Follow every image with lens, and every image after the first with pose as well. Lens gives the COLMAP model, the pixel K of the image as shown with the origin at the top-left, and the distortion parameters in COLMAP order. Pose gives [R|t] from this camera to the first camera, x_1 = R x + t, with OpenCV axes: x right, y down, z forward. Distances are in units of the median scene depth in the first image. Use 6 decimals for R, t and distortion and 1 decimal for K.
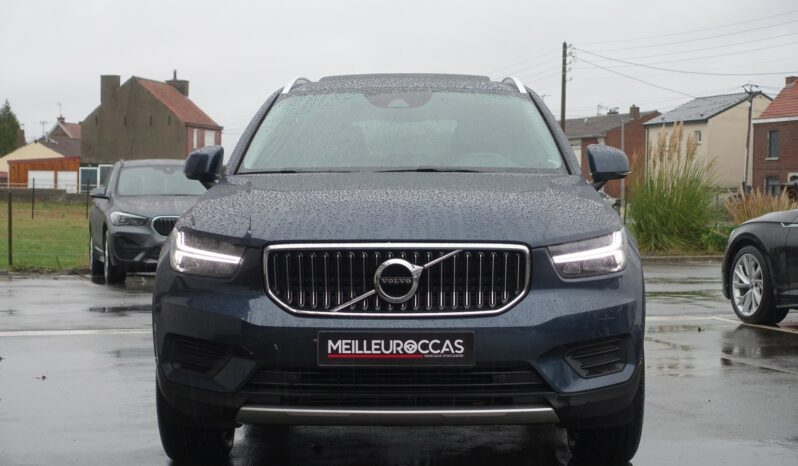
lens RADIAL K [[1411.5, 0, 397.8], [0, 1411.5, 232.3], [0, 0, 1]] dist [-0.088209, 0.000000]
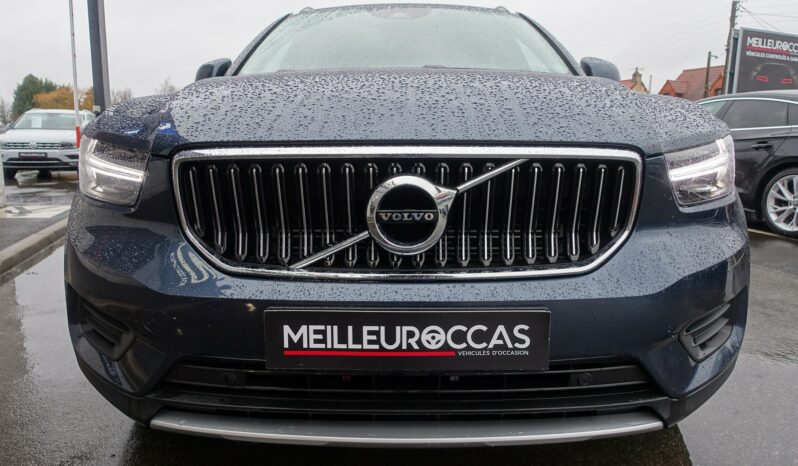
lens RADIAL K [[535.6, 0, 397.4], [0, 535.6, 233.7], [0, 0, 1]] dist [-0.021103, -0.000988]
pose [[0.999910, -0.001813, 0.013299, -0.007590], [-0.000143, 0.989344, 0.145596, 0.010857], [-0.013421, -0.145585, 0.989255, 0.791398]]
